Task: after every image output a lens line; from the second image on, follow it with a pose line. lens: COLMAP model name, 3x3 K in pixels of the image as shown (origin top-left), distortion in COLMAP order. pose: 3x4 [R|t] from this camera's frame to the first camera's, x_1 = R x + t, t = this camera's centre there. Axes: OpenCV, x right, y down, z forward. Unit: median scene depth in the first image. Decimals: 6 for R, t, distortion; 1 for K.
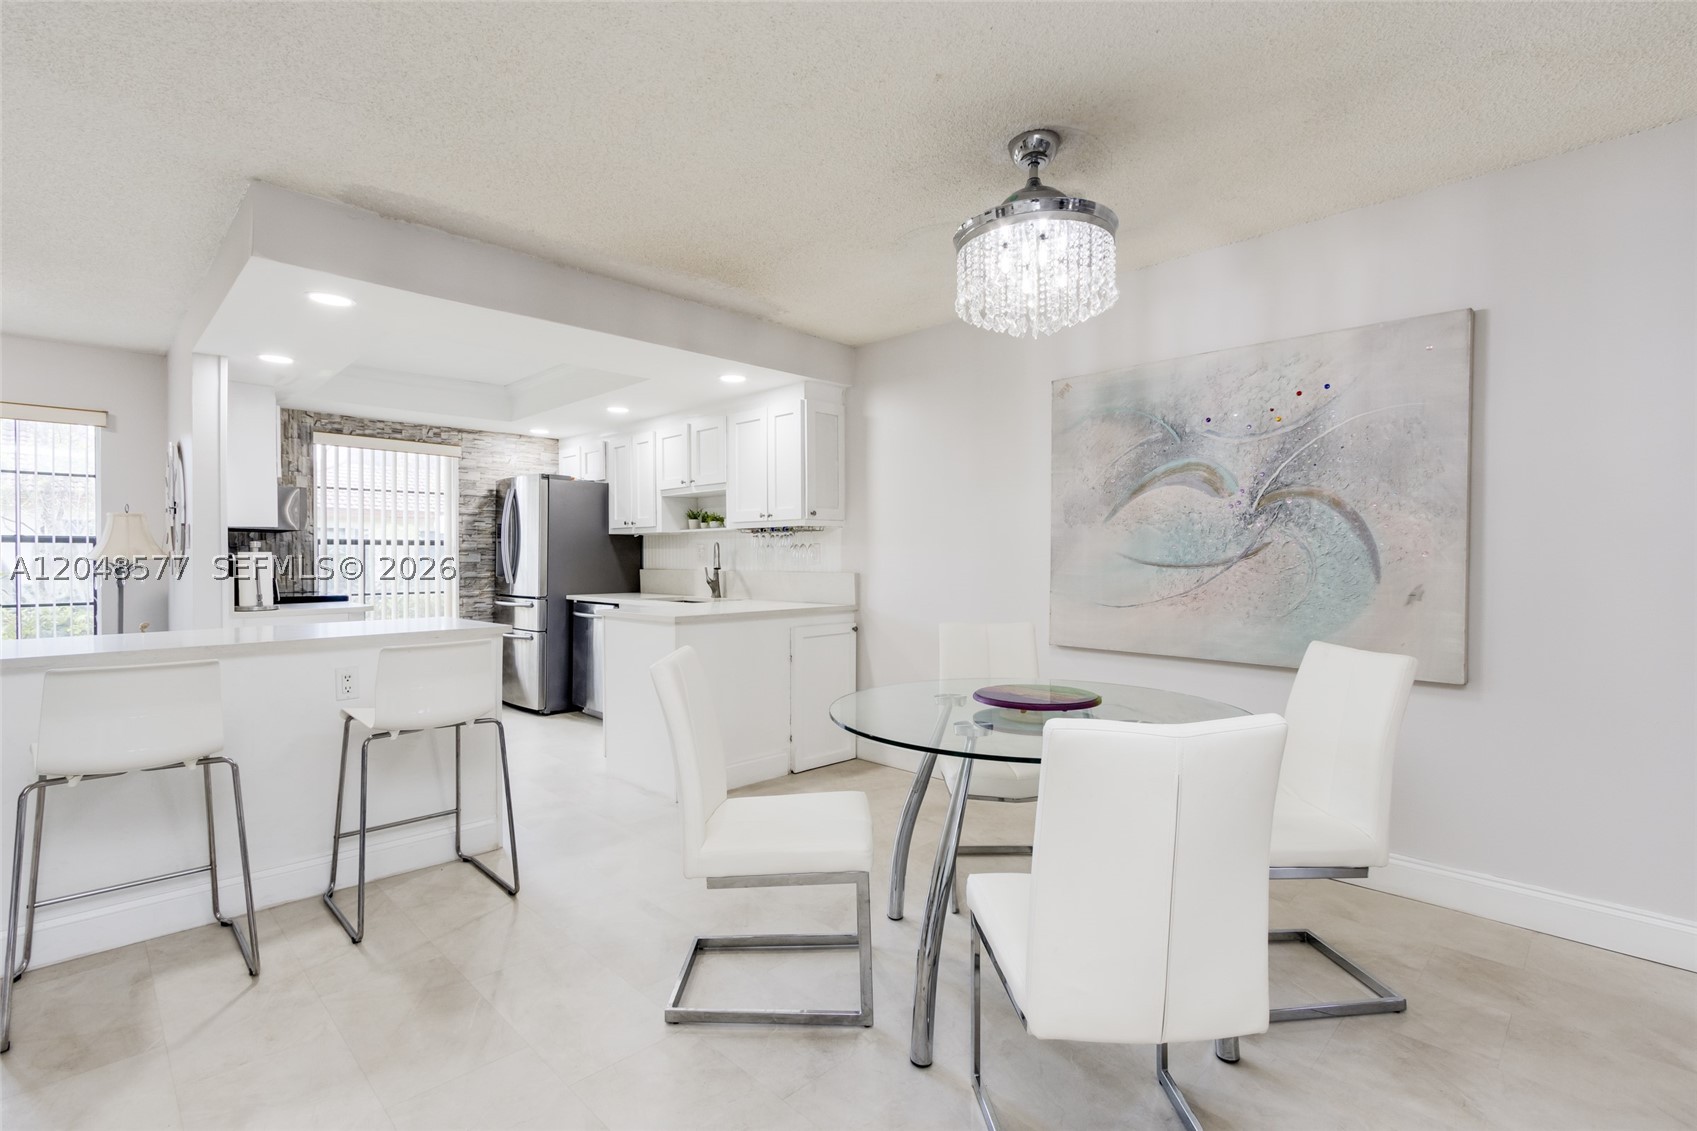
lens RADIAL K [[780.6, 0, 851.2], [0, 780.6, 561.7], [0, 0, 1]] dist [0.004248, 0.000035]
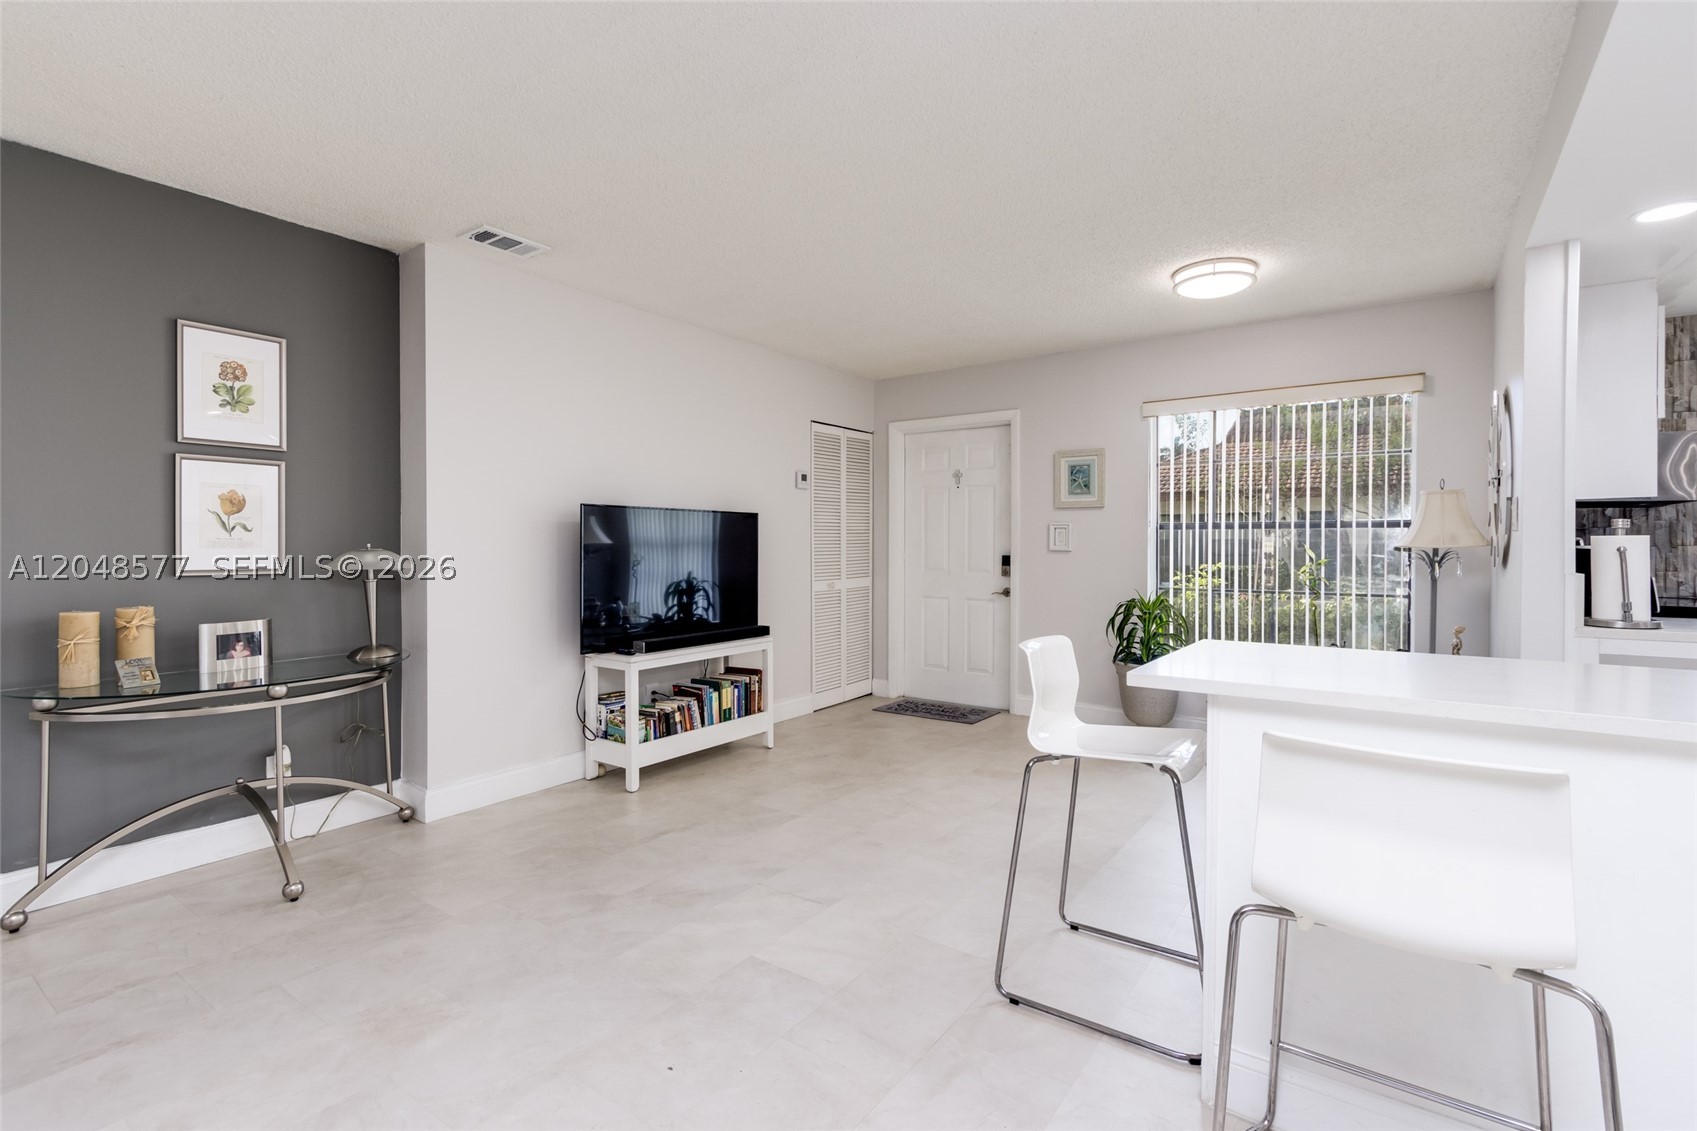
lens RADIAL K [[789.5, 0, 838.7], [0, 789.5, 552.9], [0, 0, 1]] dist [0.002515, -0.000081]
pose [[0.155488, 0.011376, -0.987772, -0.197885], [-0.006449, 0.999924, 0.010501, -0.000631], [0.987817, 0.004737, 0.155550, 0.239350]]
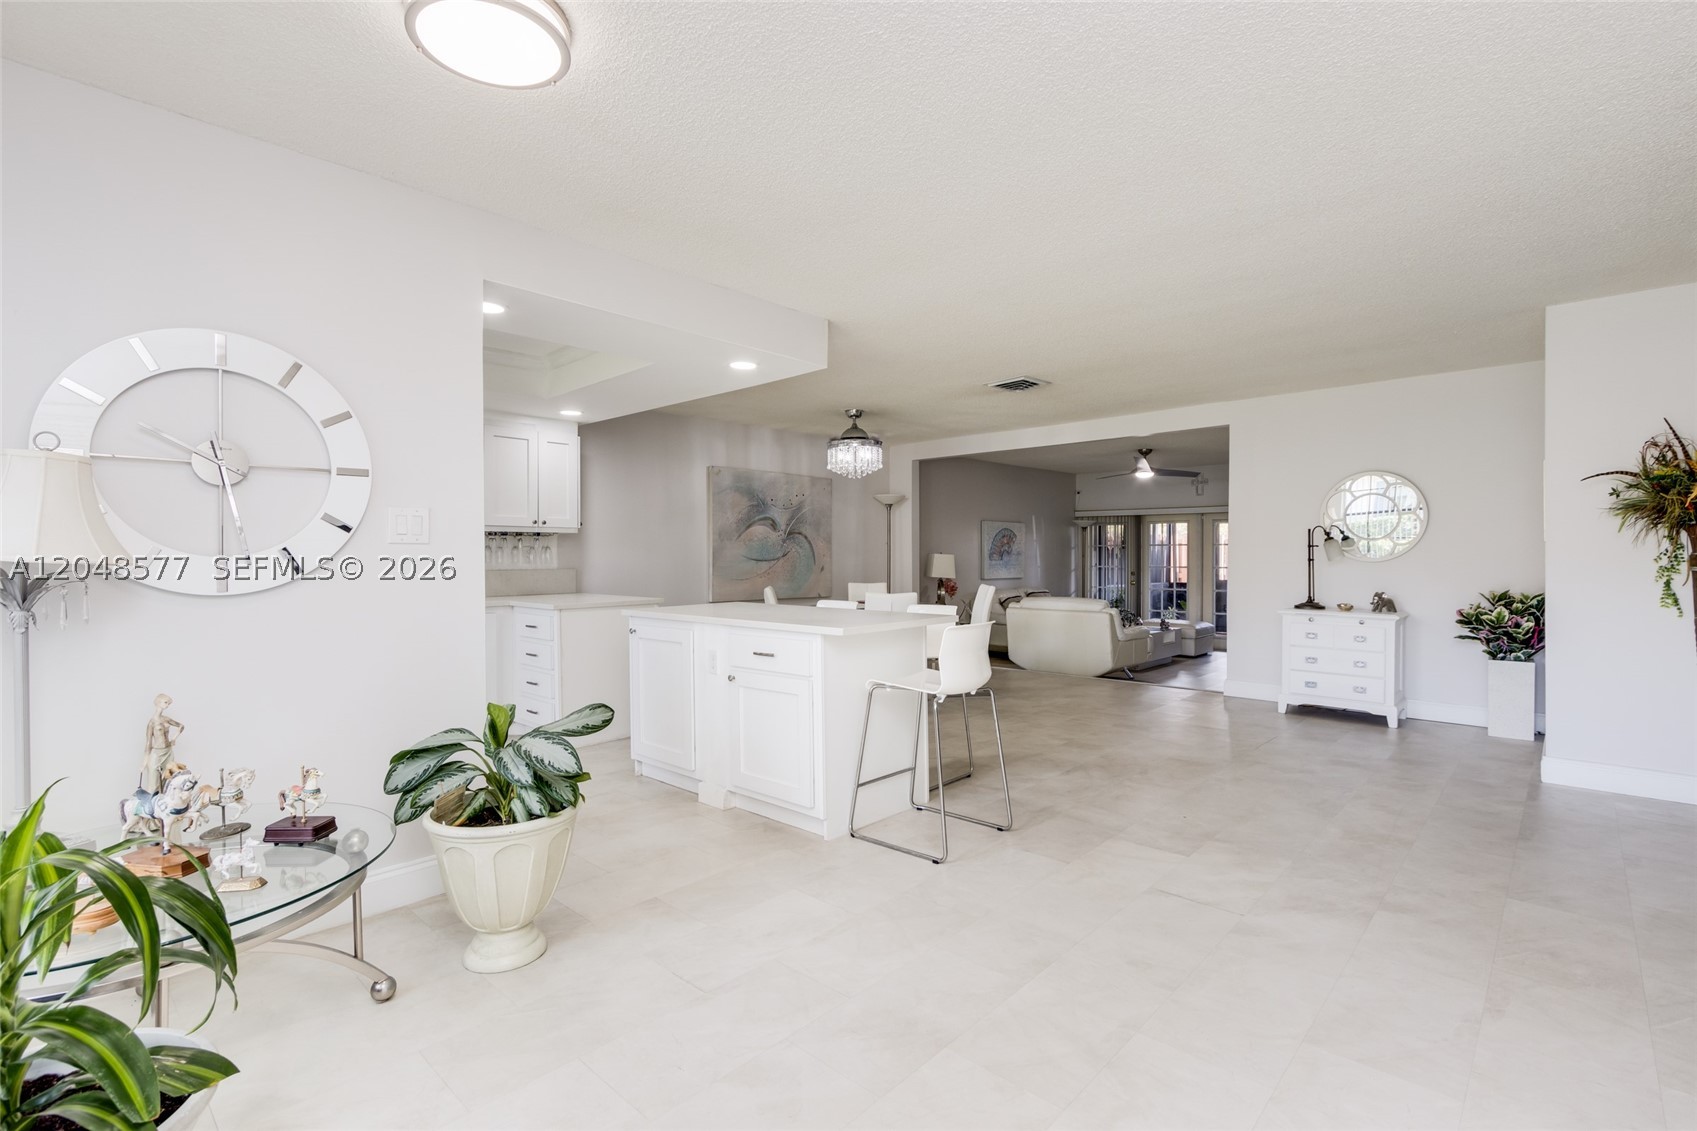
lens RADIAL K [[776.2, 0, 853.1], [0, 776.2, 560.4], [0, 0, 1]] dist [0.001225, 0.000043]
pose [[-0.037658, -0.004985, 0.999278, -1.314395], [0.010055, 0.999935, 0.005367, -0.002812], [-0.999240, 0.010250, -0.037606, 0.564536]]
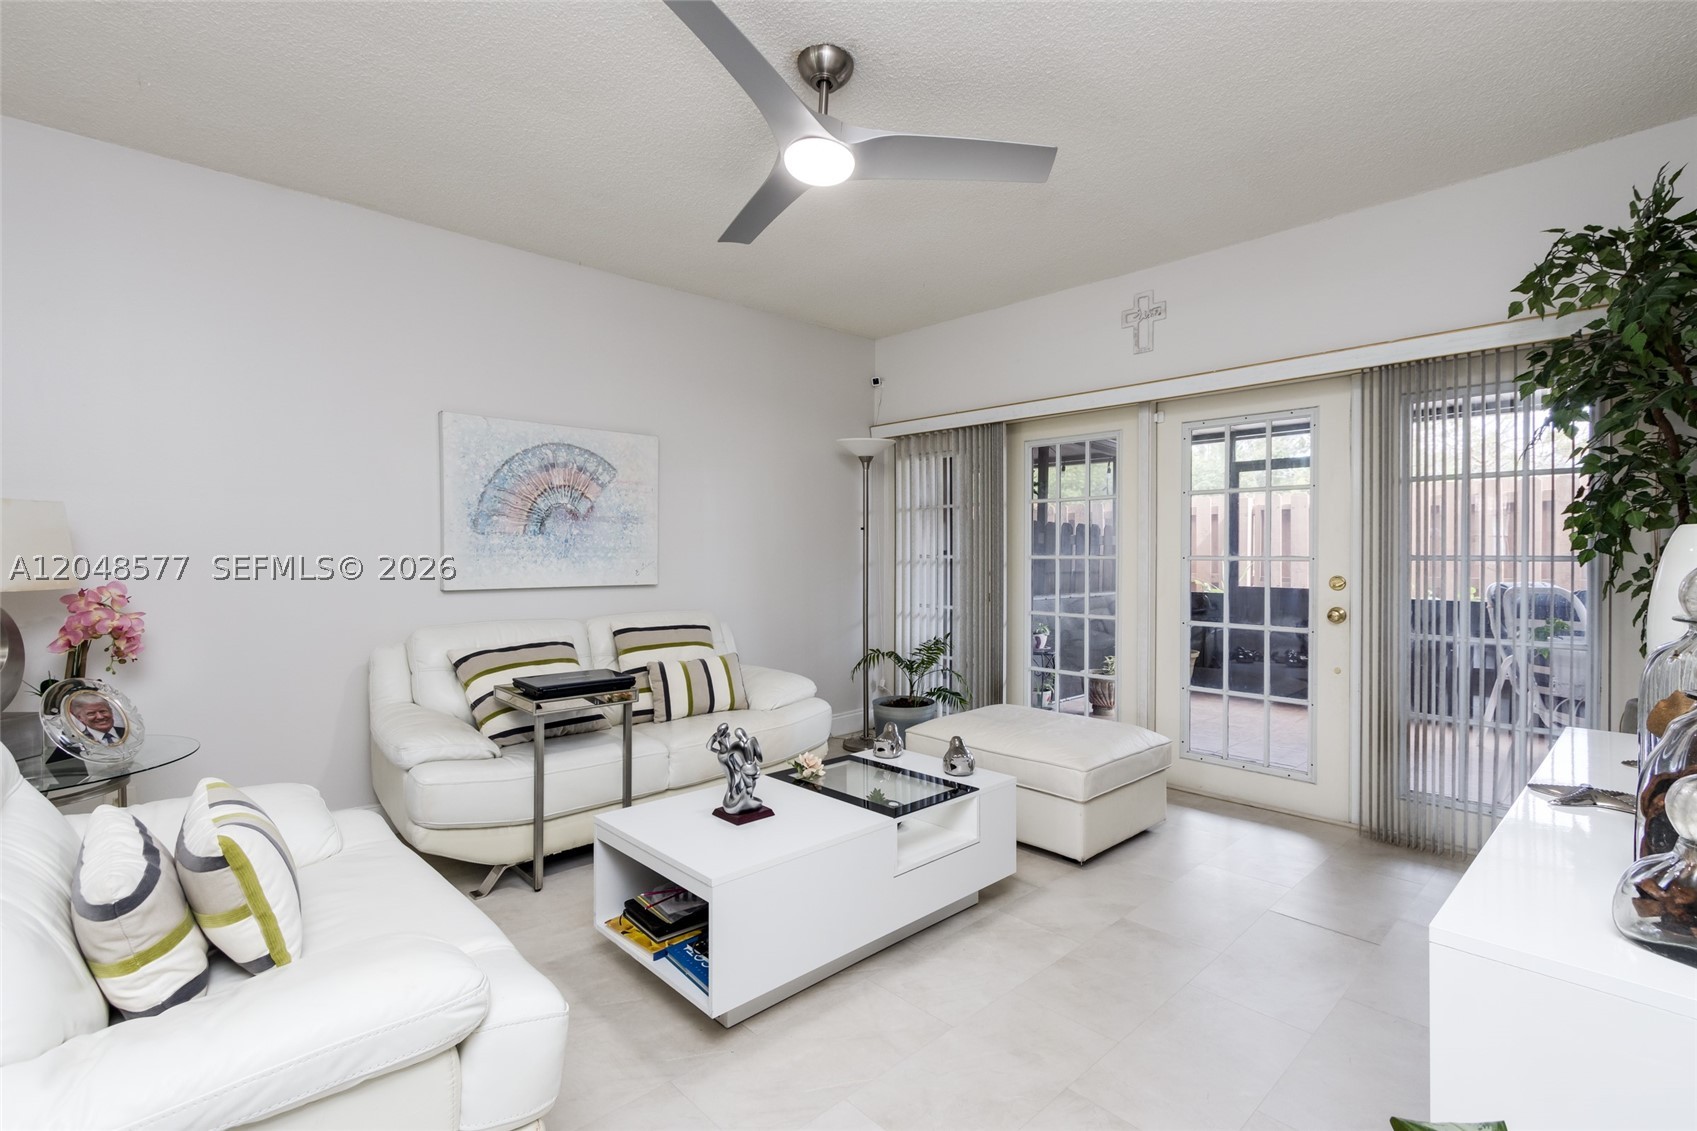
lens RADIAL K [[780.6, 0, 851.2], [0, 780.6, 561.7], [0, 0, 1]] dist [0.004248, 0.000035]
pose [[0.027783, -0.009830, 0.999566, 0.154454], [0.009371, 0.999910, 0.009573, 0.035186], [-0.999570, 0.009101, 0.027873, -0.285547]]
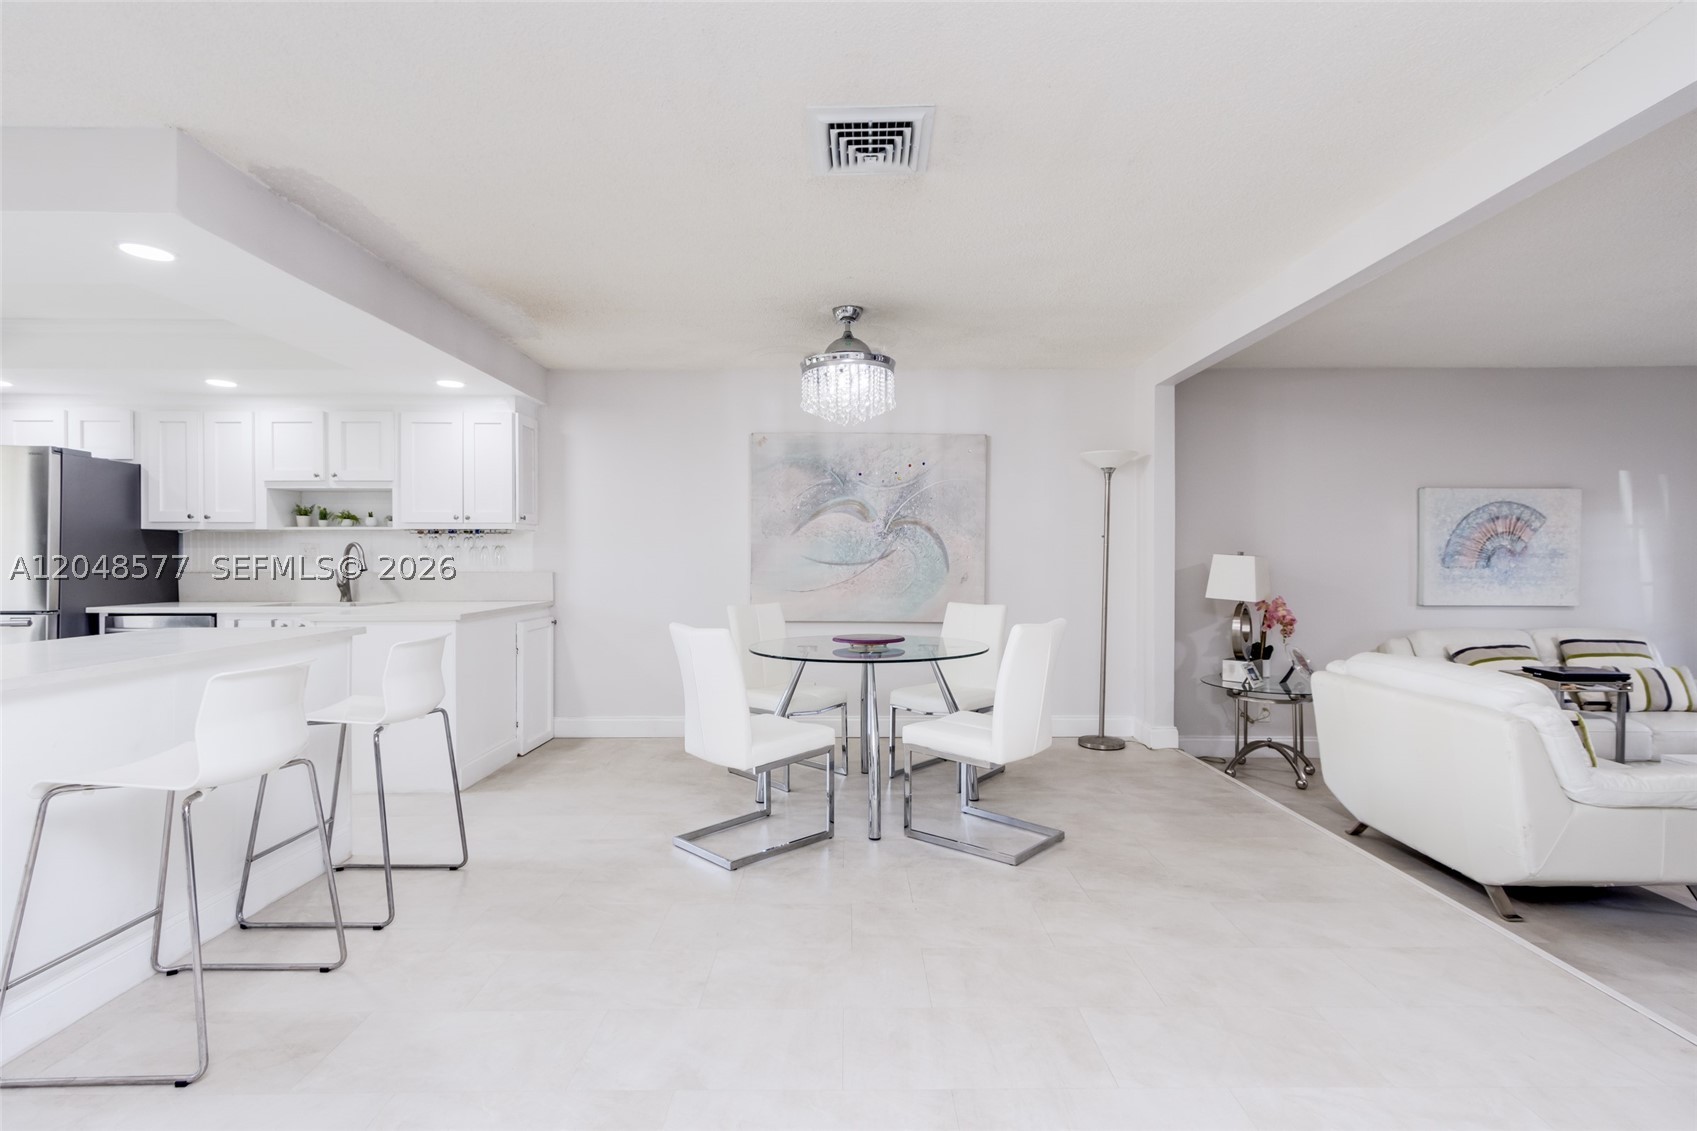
lens RADIAL K [[776.2, 0, 853.1], [0, 776.2, 560.4], [0, 0, 1]] dist [0.001225, 0.000043]
pose [[0.703086, 0.000206, 0.711105, -0.473826], [0.003799, 0.999985, -0.004046, 0.003402], [-0.711095, 0.005546, 0.703074, -0.086284]]
